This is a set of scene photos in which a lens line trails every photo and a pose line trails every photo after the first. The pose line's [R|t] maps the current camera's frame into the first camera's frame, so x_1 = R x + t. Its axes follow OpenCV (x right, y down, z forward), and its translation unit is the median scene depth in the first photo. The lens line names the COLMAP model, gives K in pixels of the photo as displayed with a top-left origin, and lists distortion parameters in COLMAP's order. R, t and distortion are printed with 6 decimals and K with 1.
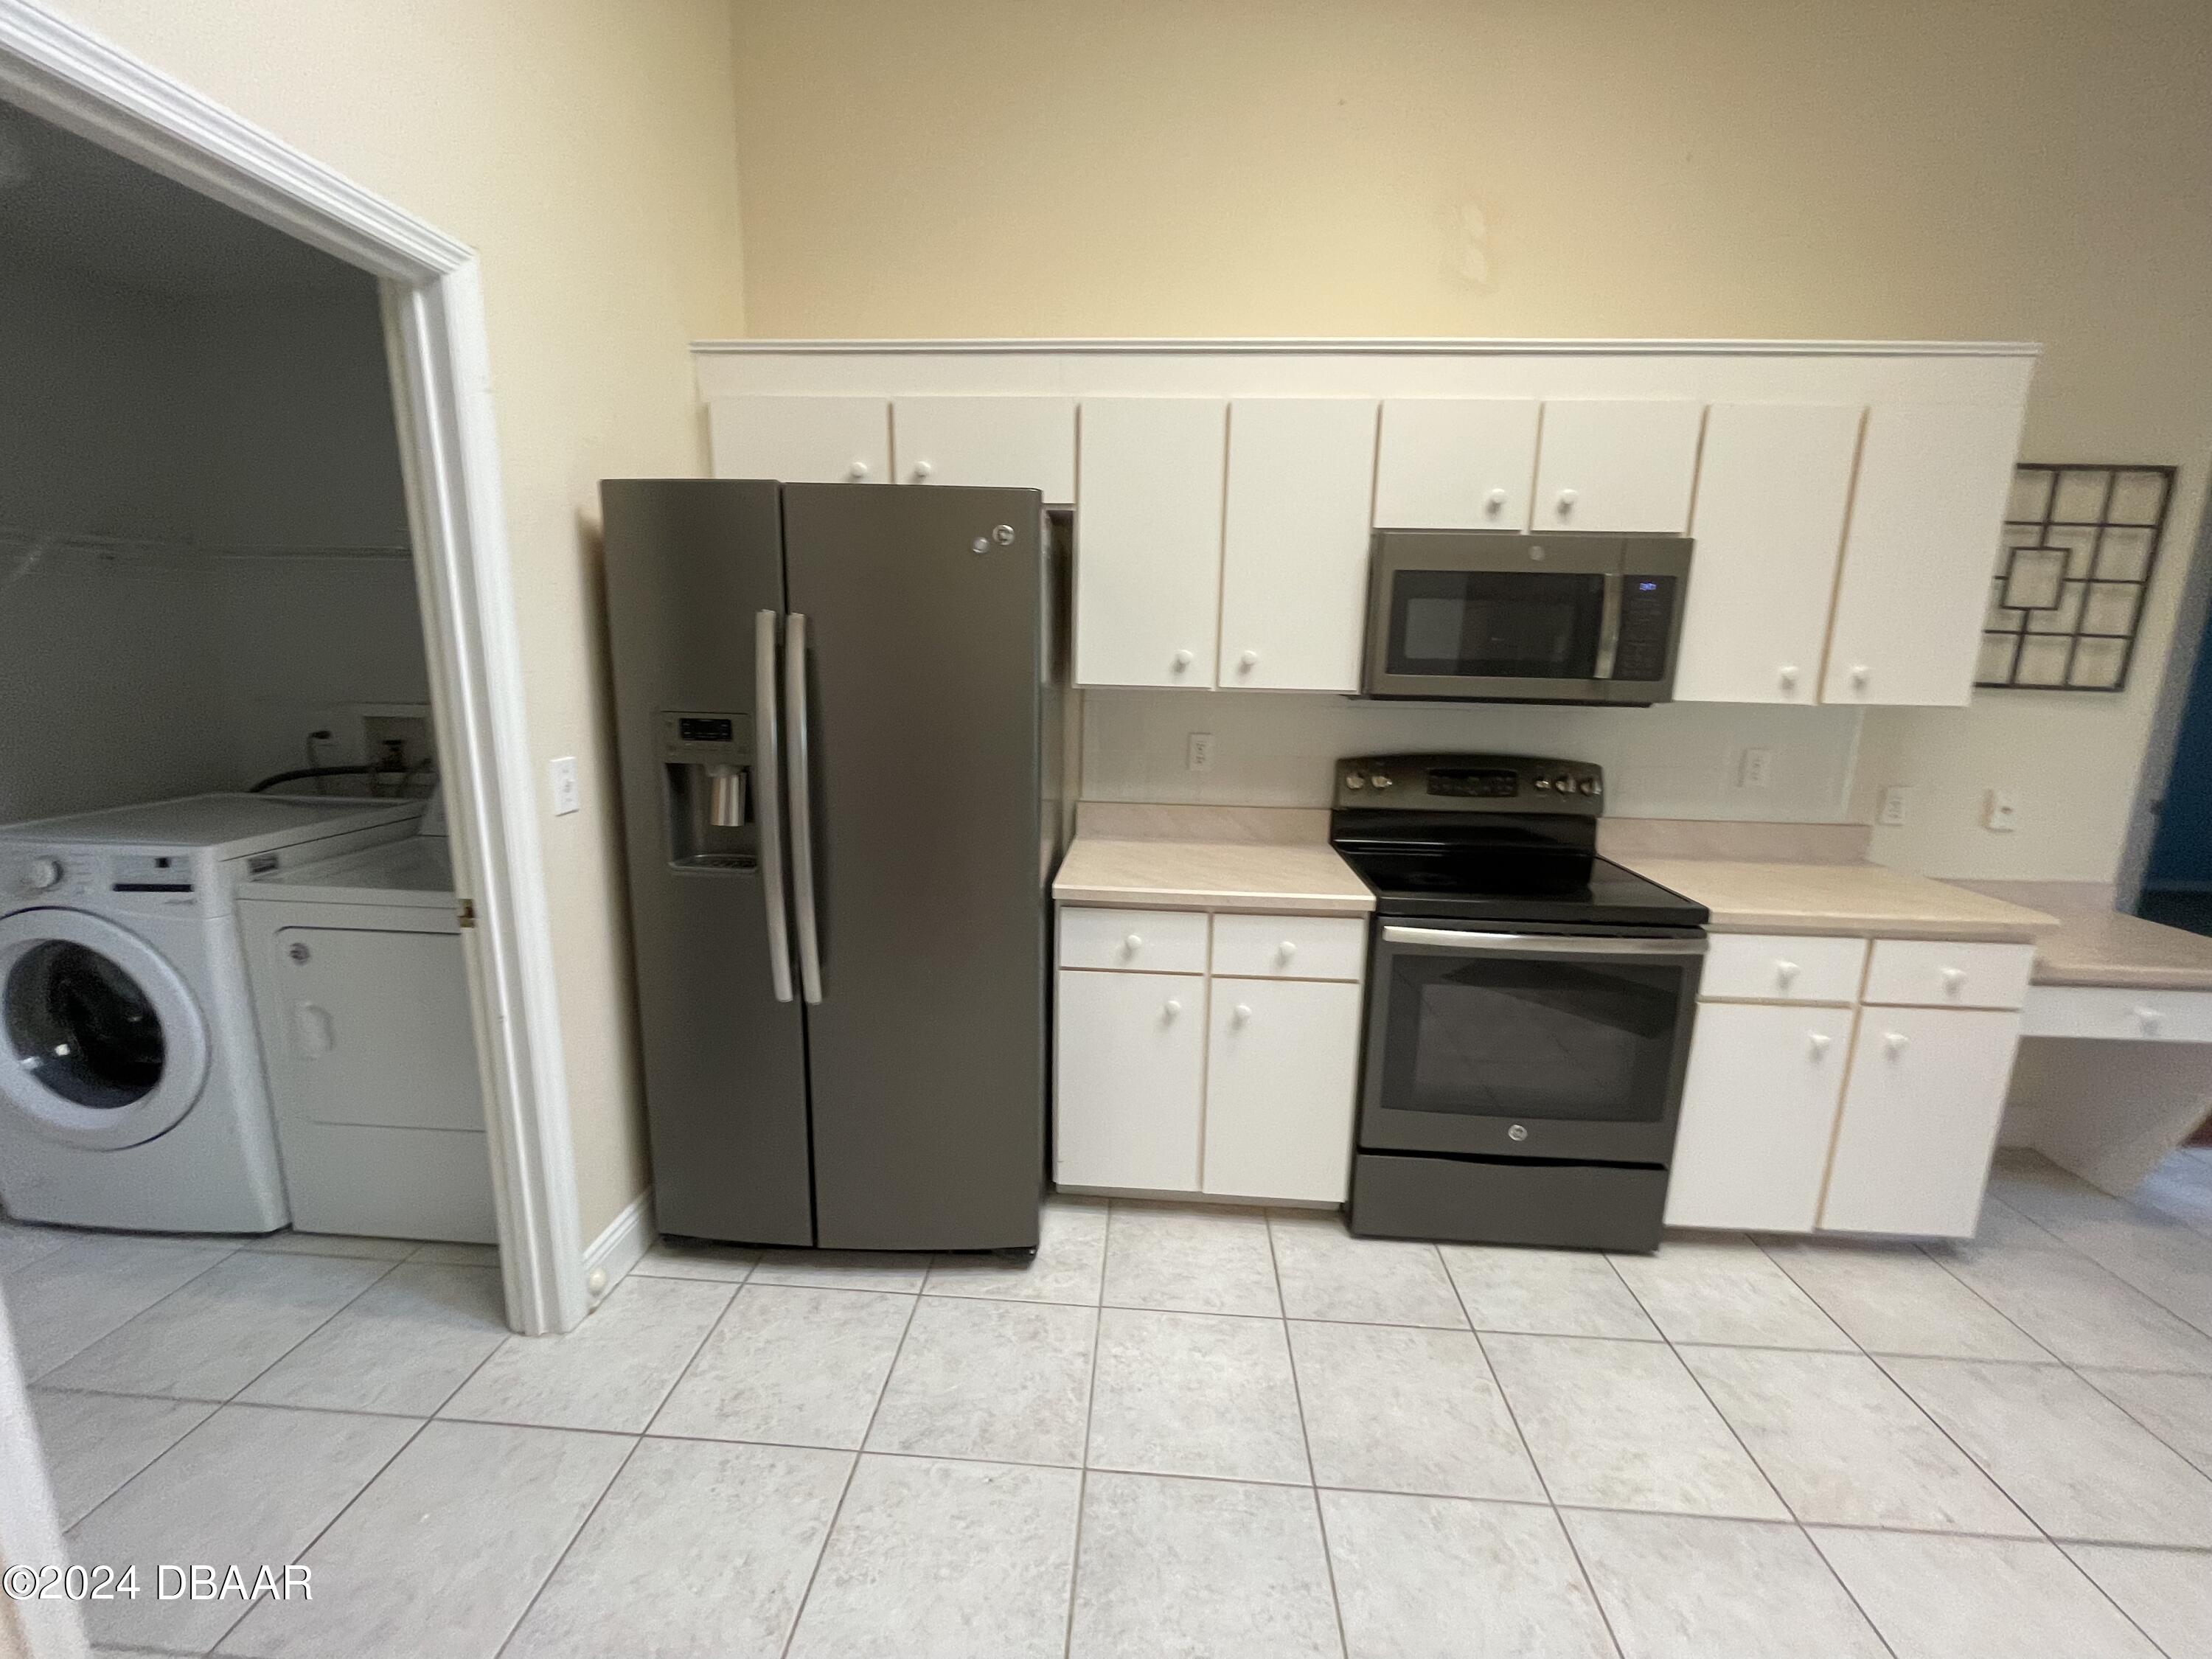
lens RADIAL K [[895.2, 0, 1107.4], [0, 895.2, 823.3], [0, 0, 1]] dist [-0.004343, -0.000414]
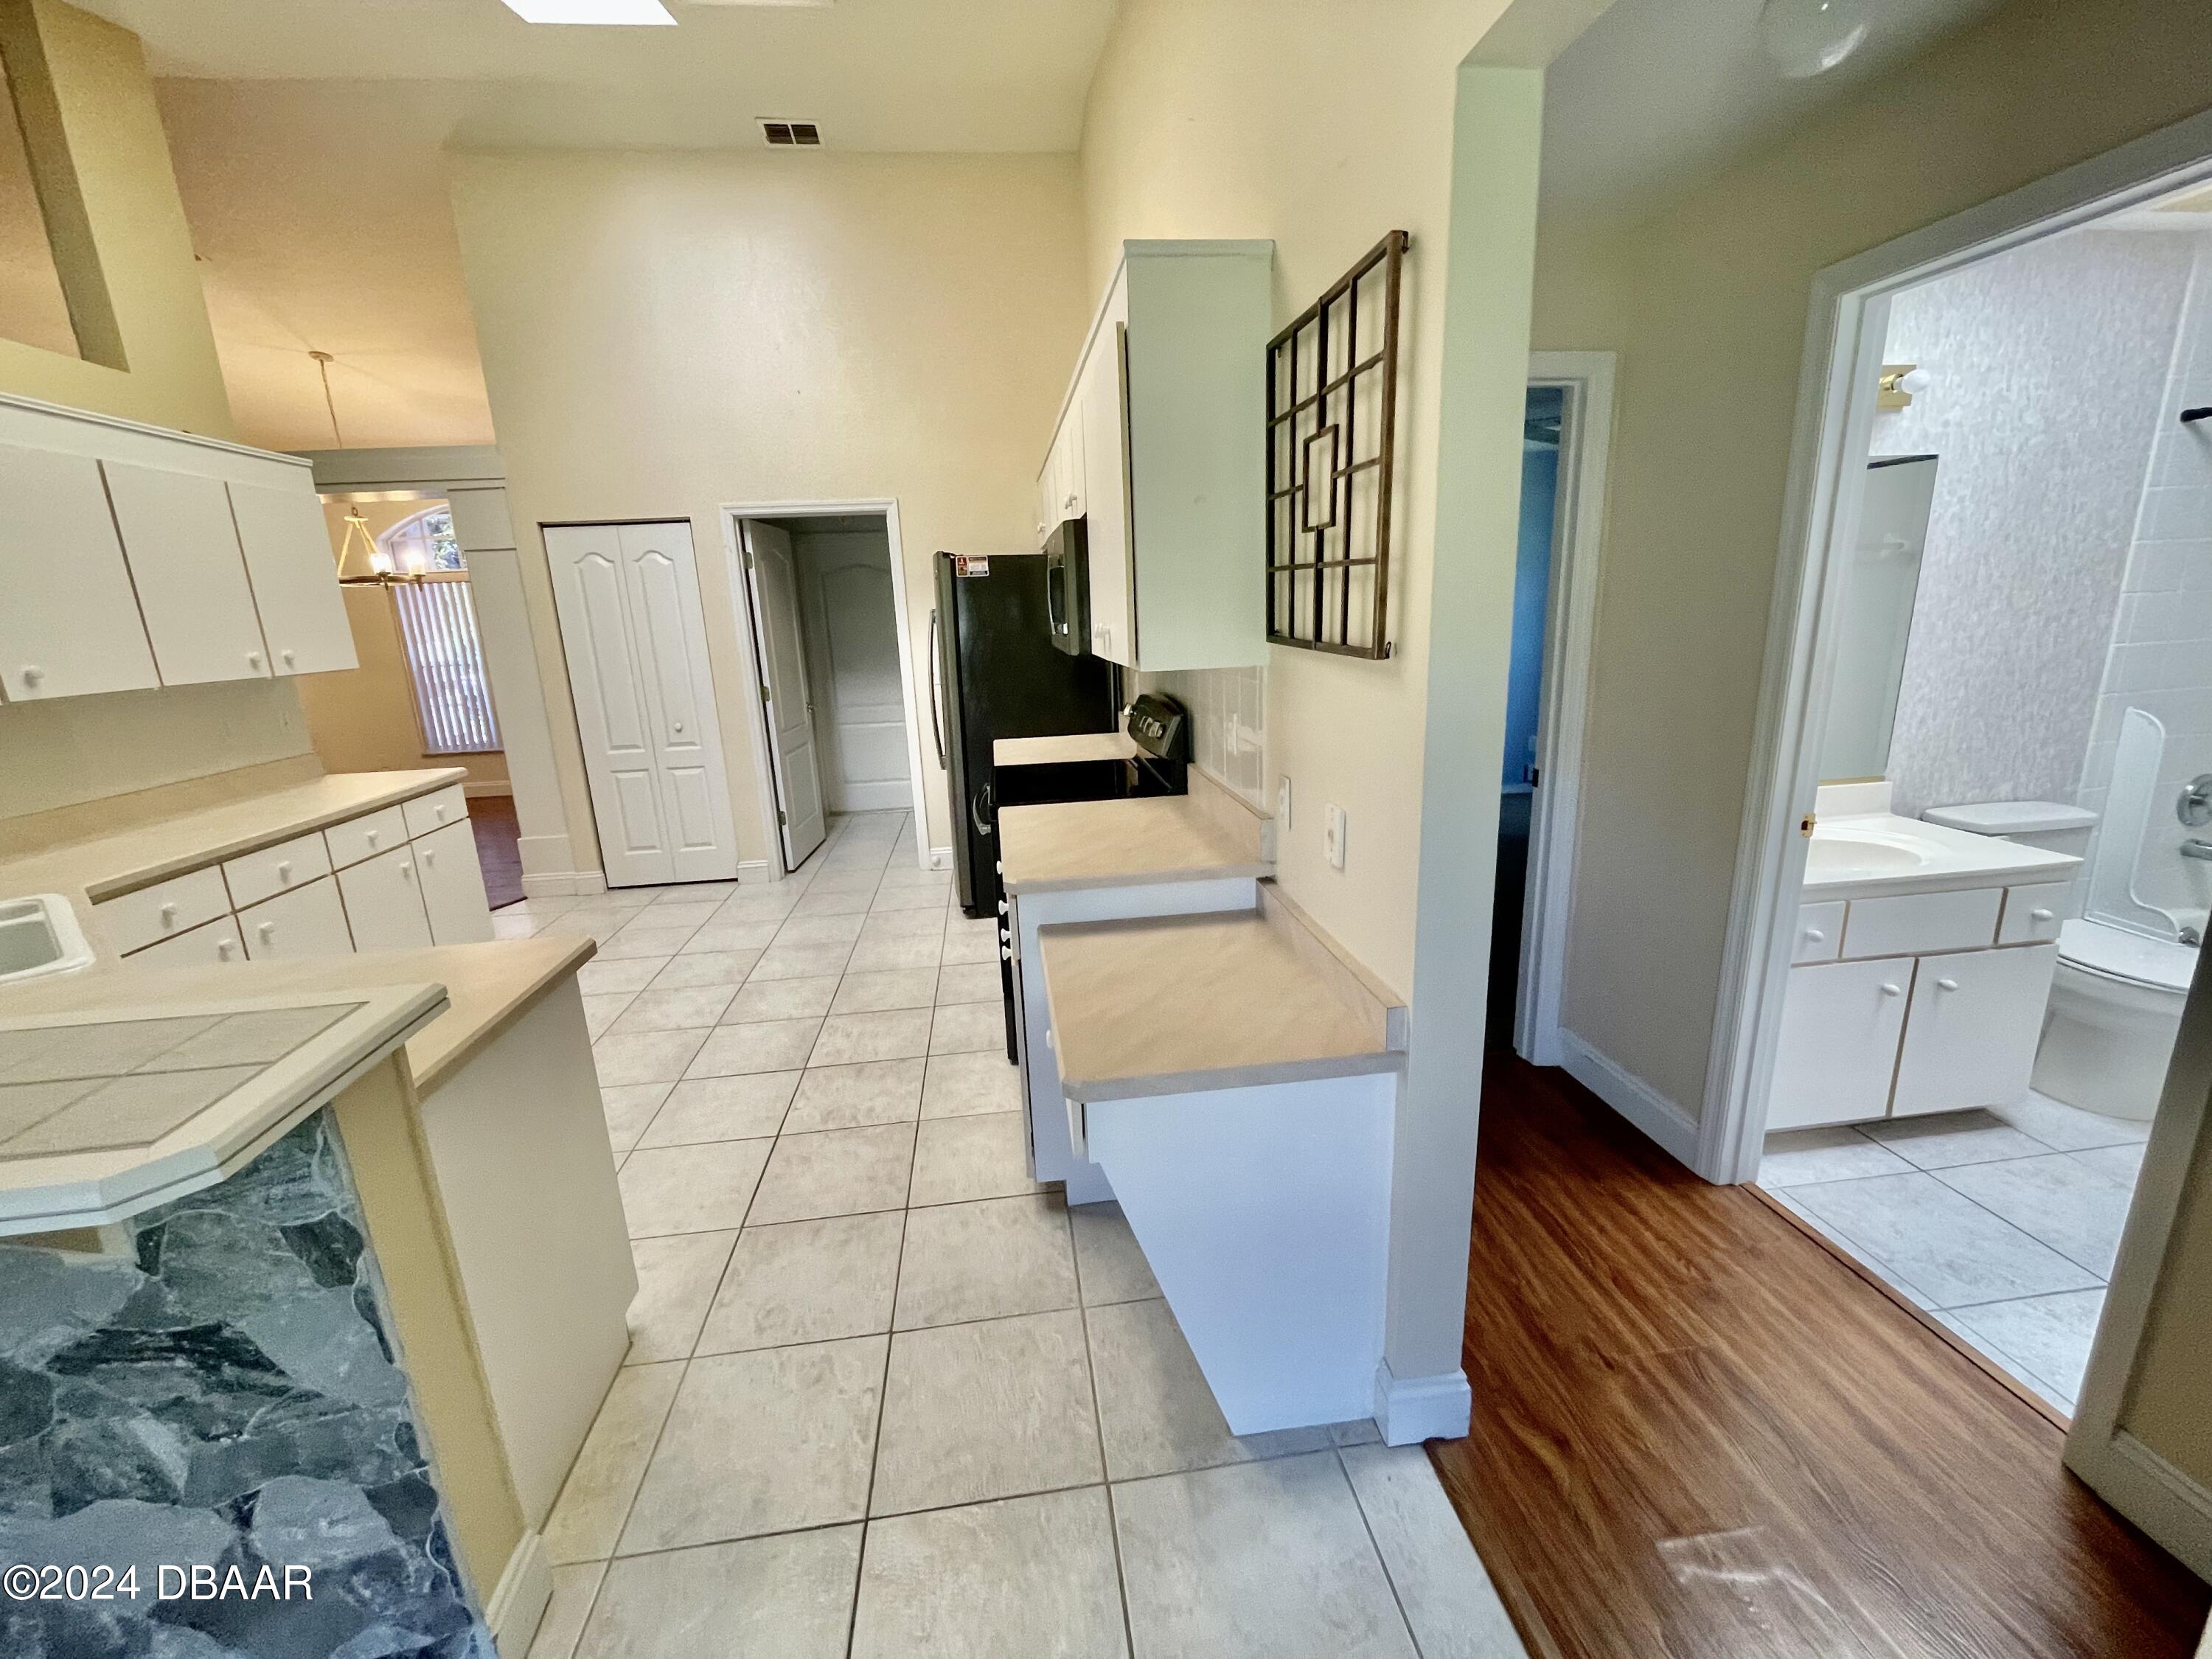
lens RADIAL K [[895.2, 0, 1107.4], [0, 895.2, 823.3], [0, 0, 1]] dist [-0.004343, -0.000414]
pose [[0.193832, 0.203288, -0.959741, 1.908951], [-0.144618, 0.973528, 0.177001, -0.135682], [0.970317, 0.104488, 0.218100, 0.820310]]
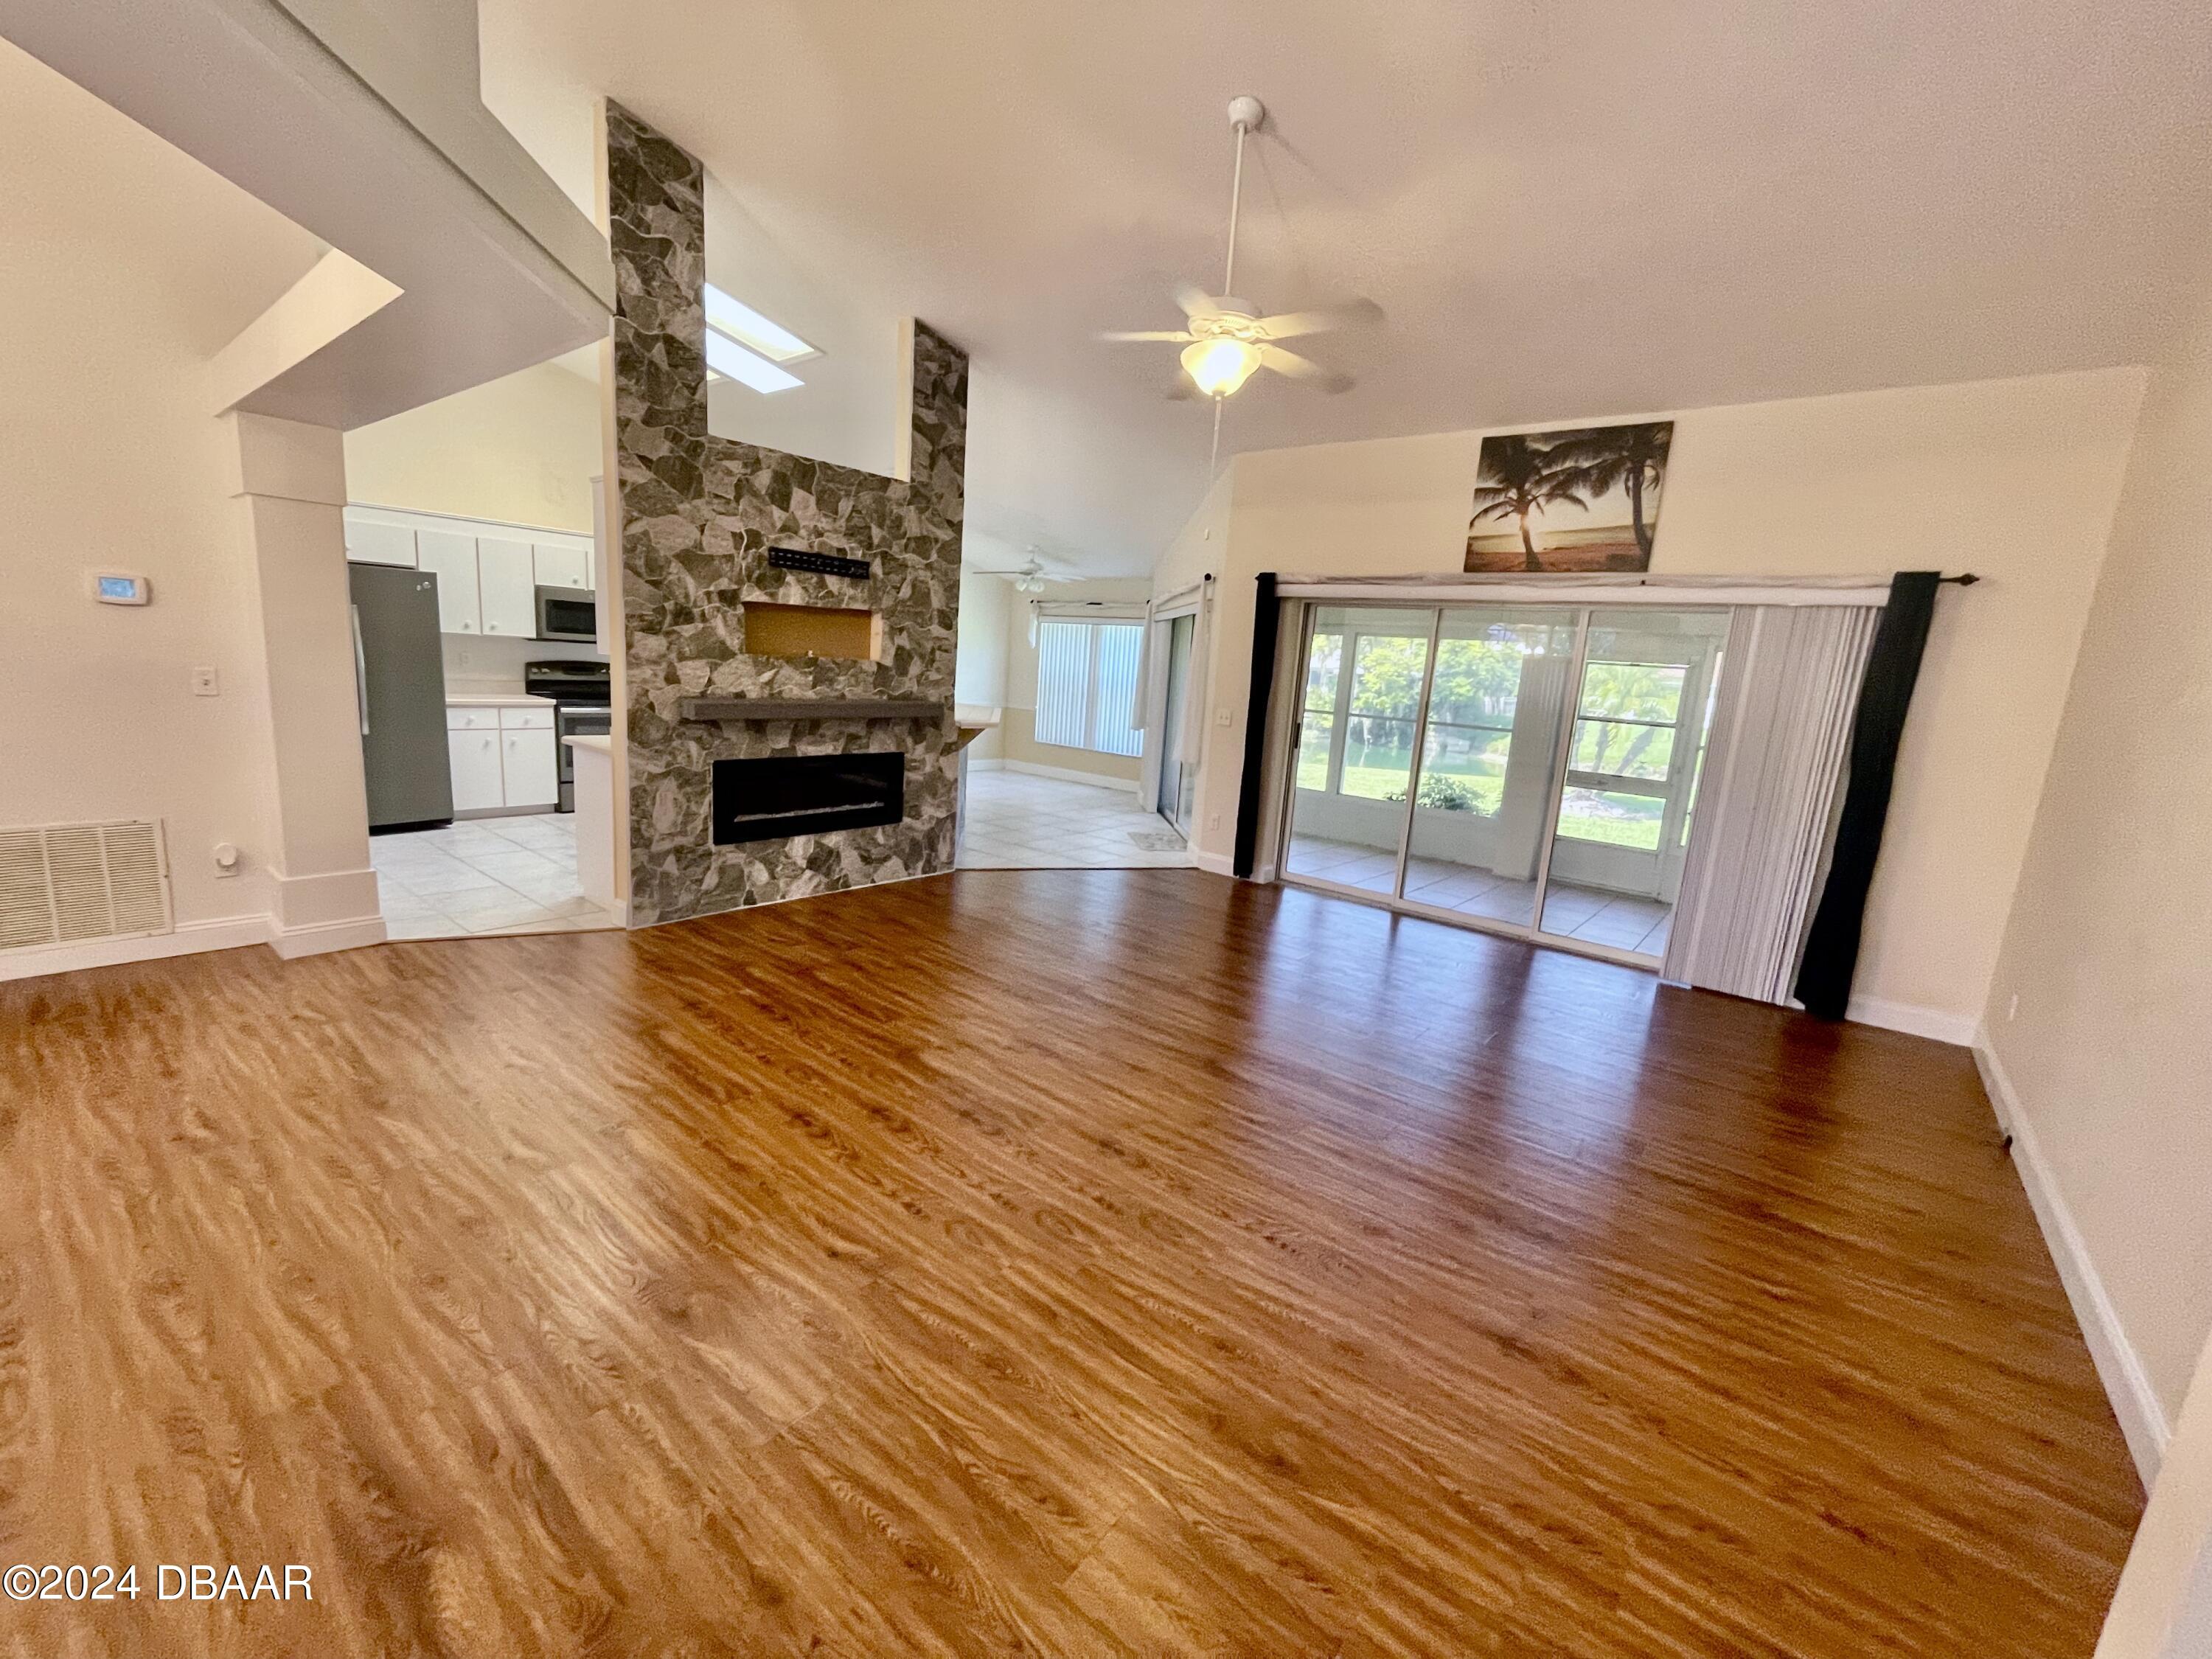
lens RADIAL K [[895.2, 0, 1107.4], [0, 895.2, 823.3], [0, 0, 1]] dist [-0.004343, -0.000414]
pose [[0.579367, -0.128532, 0.804868, -1.195747], [0.098696, 0.991285, 0.087257, 0.432610], [-0.809069, 0.028883, 0.587004, -2.490264]]
